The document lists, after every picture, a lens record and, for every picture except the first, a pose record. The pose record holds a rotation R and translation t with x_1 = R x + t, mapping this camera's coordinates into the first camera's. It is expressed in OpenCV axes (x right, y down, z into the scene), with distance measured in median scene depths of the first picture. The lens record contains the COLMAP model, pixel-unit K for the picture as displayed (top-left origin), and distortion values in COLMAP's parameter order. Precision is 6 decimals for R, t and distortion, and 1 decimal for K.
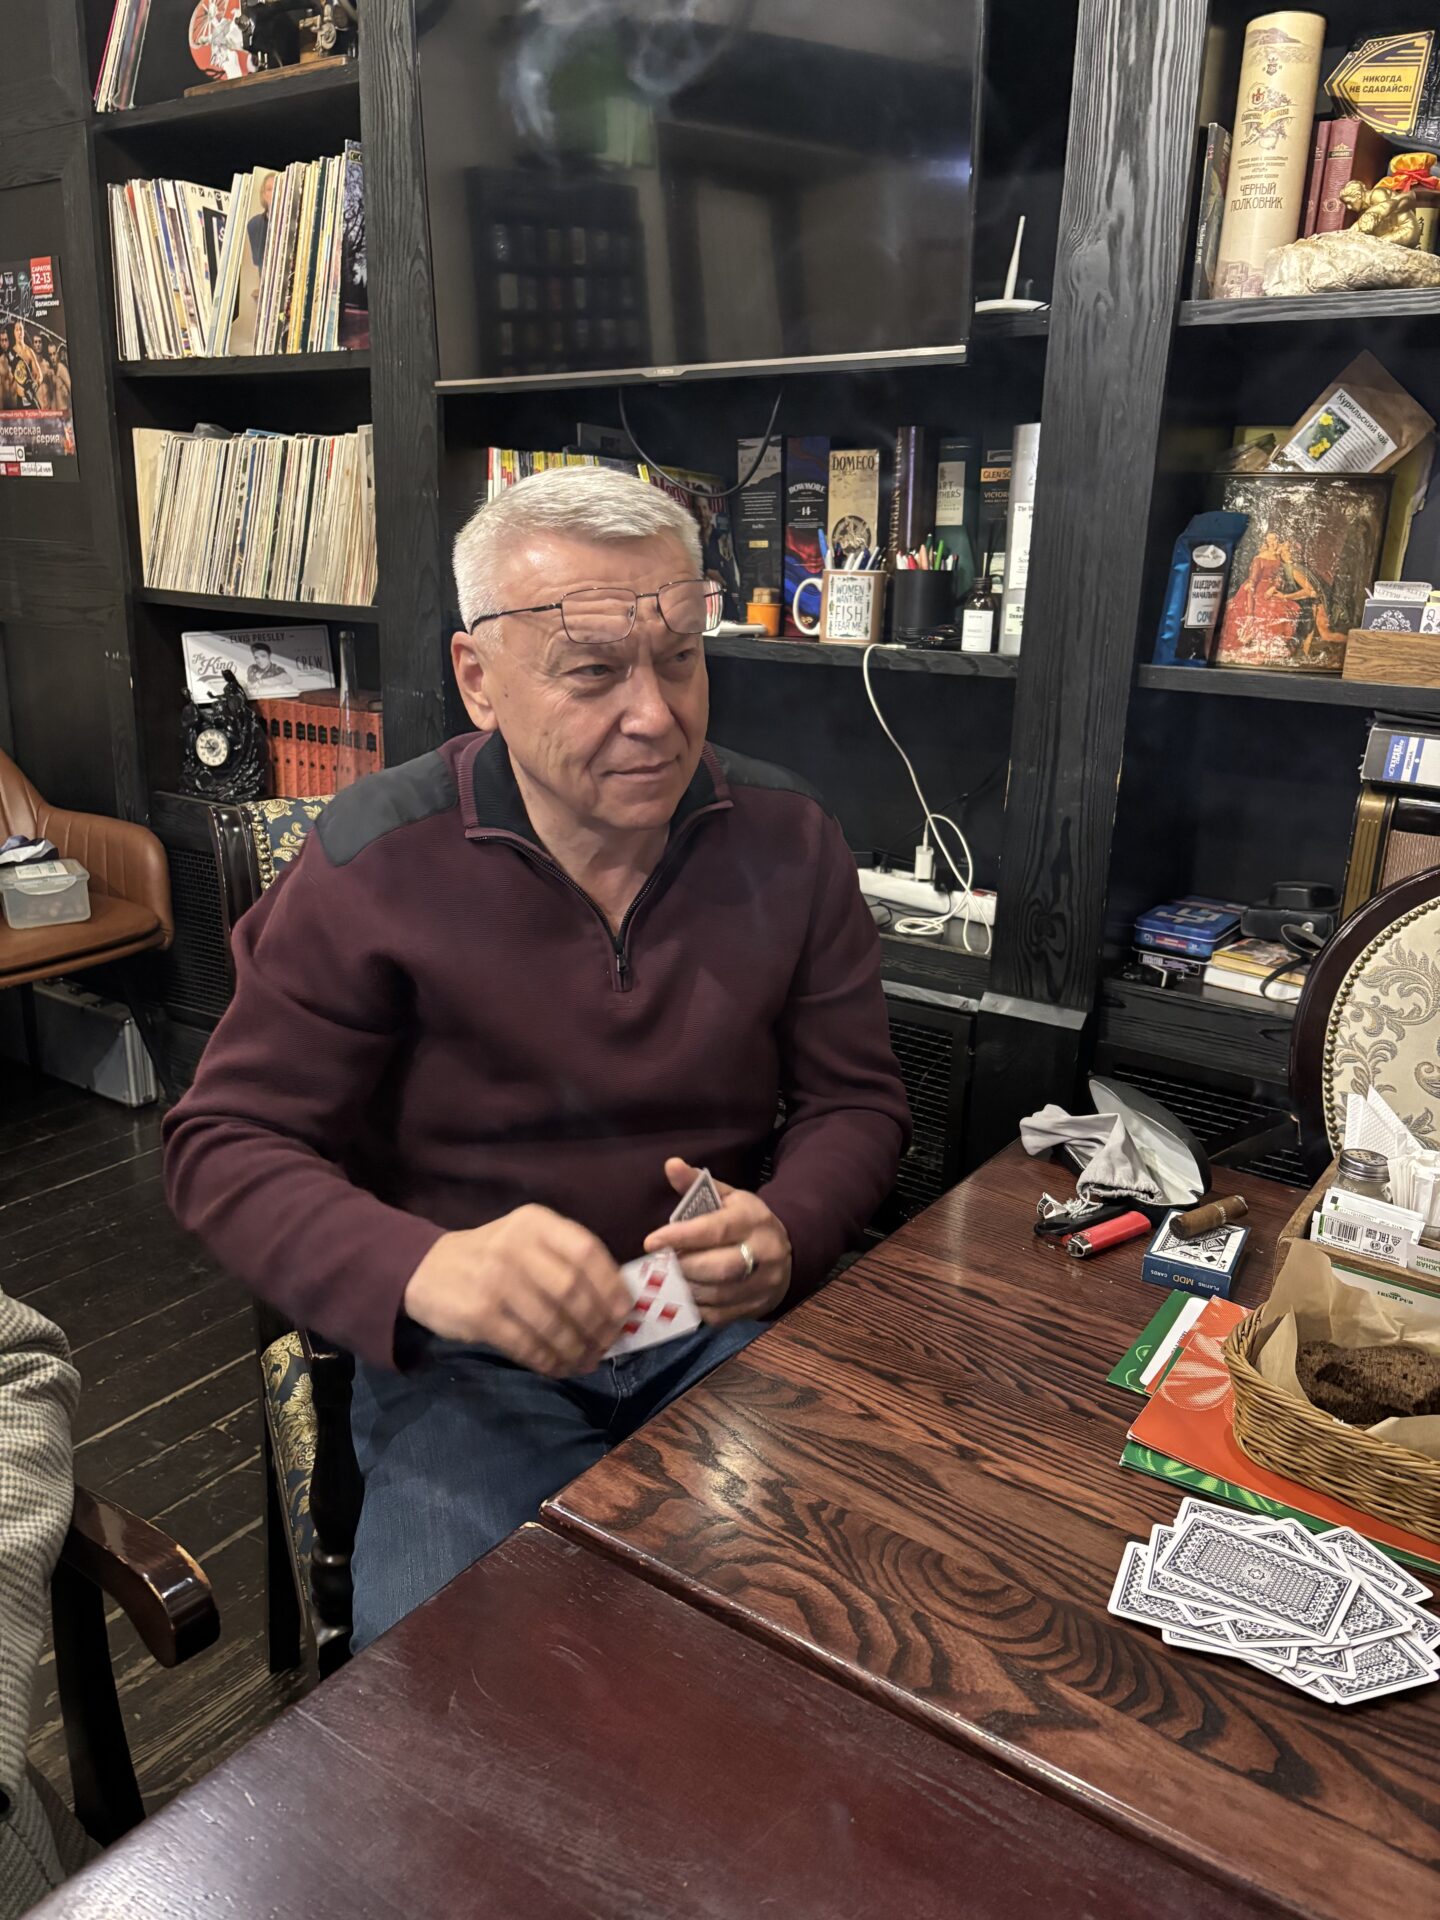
lens RADIAL K [[1433.4, 0, 714.1], [0, 1433.4, 951.9], [0, 0, 1]] dist [0.046105, -0.045564]
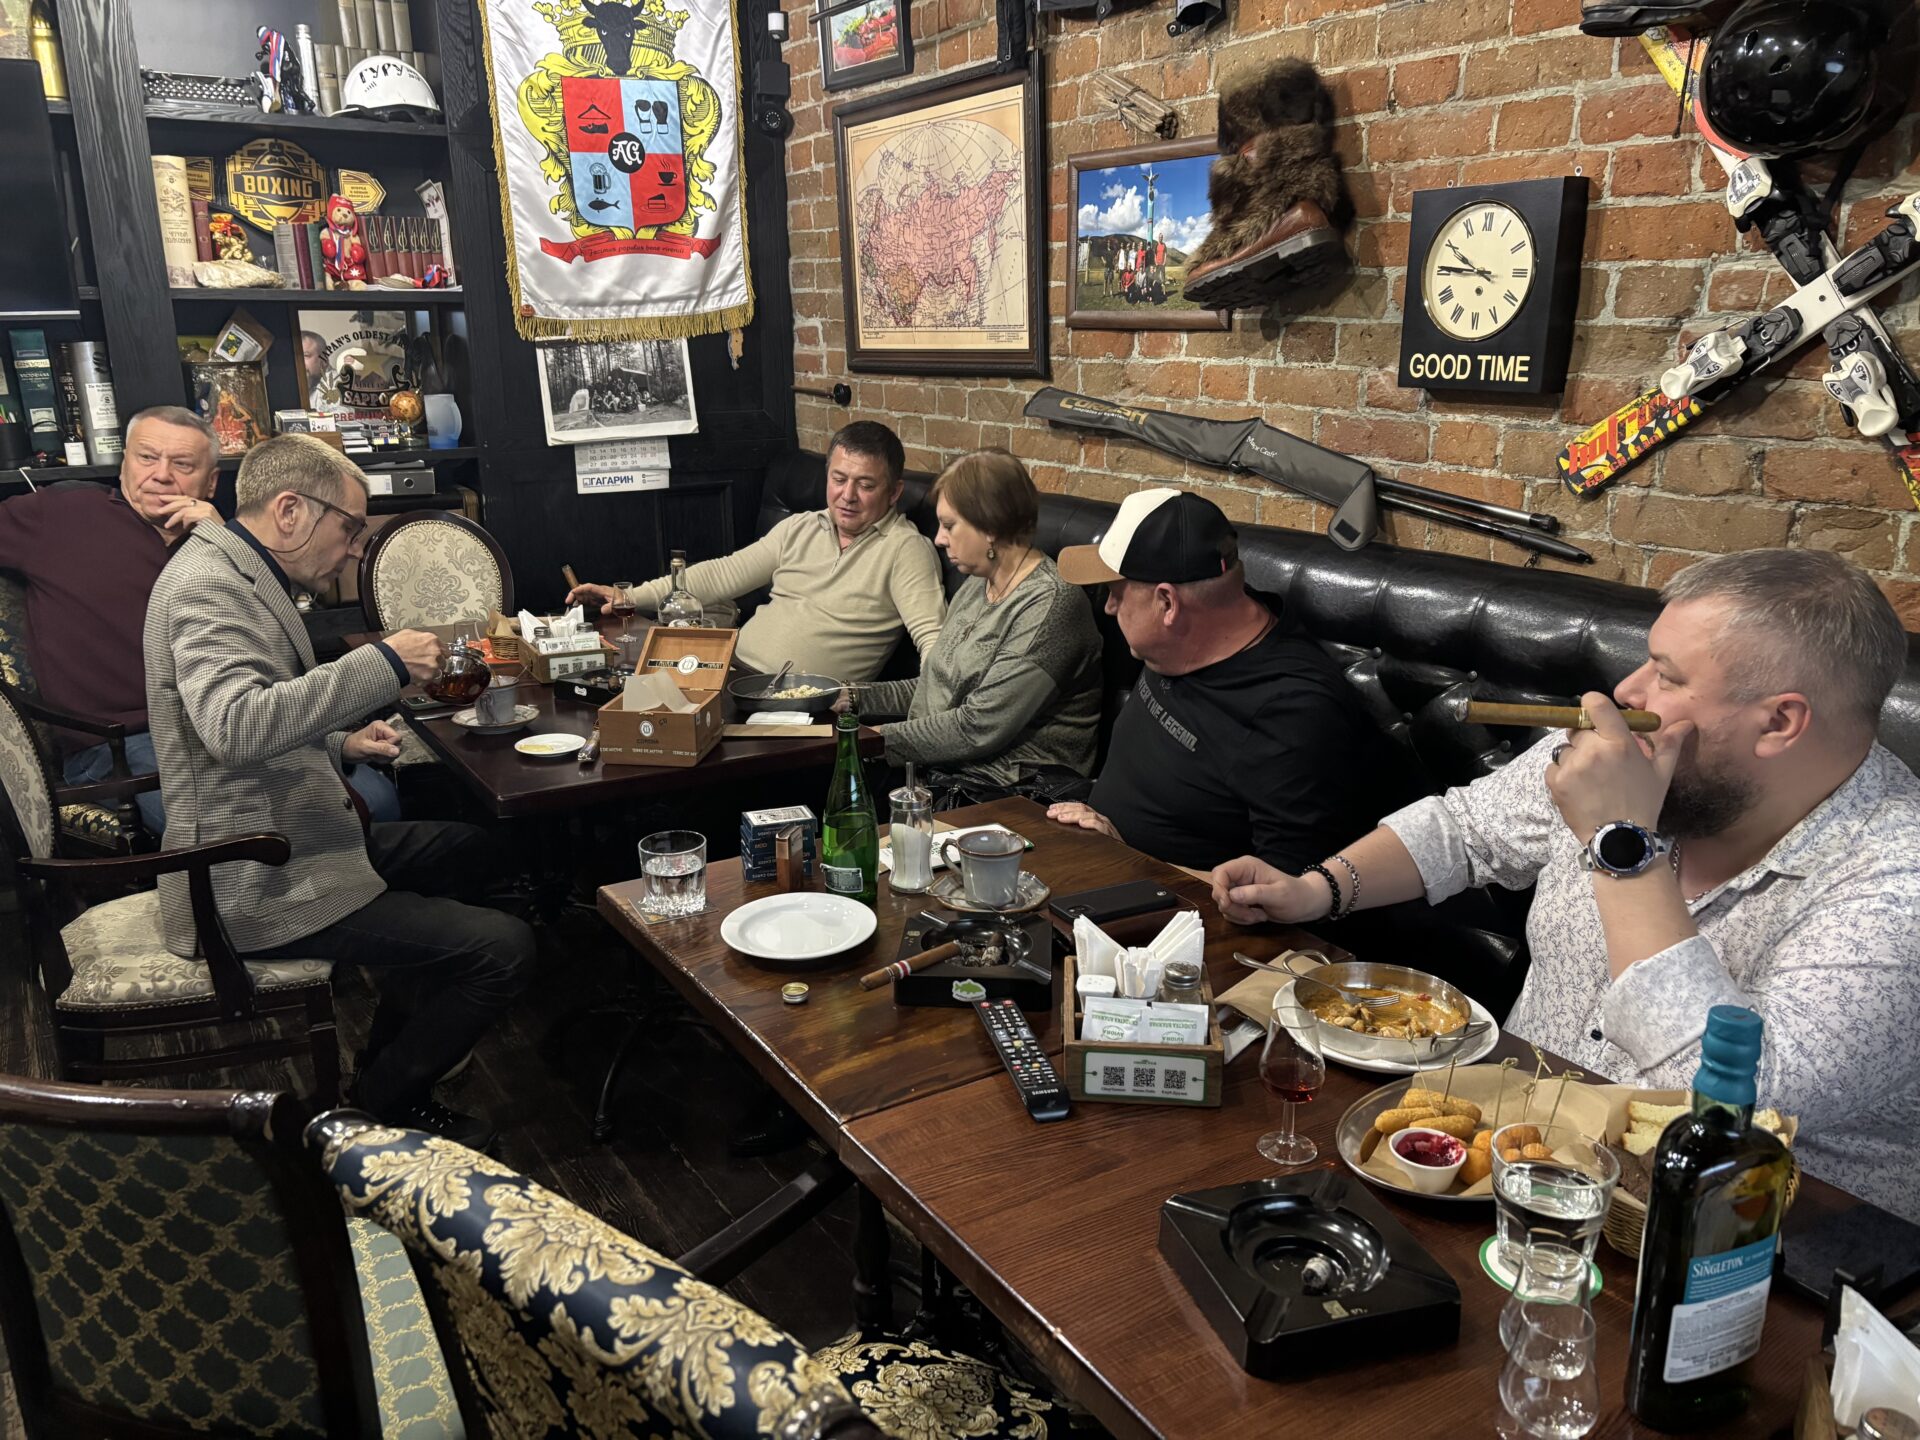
lens RADIAL K [[1464.2, 0, 956.4], [0, 1464.2, 714.4], [0, 0, 1]] dist [0.040630, 0.001142]
pose [[0.391198, -0.276461, 0.877800, -0.874275], [0.269772, 0.946362, 0.177829, 0.040425], [-0.879879, 0.167239, 0.444797, -0.580393]]
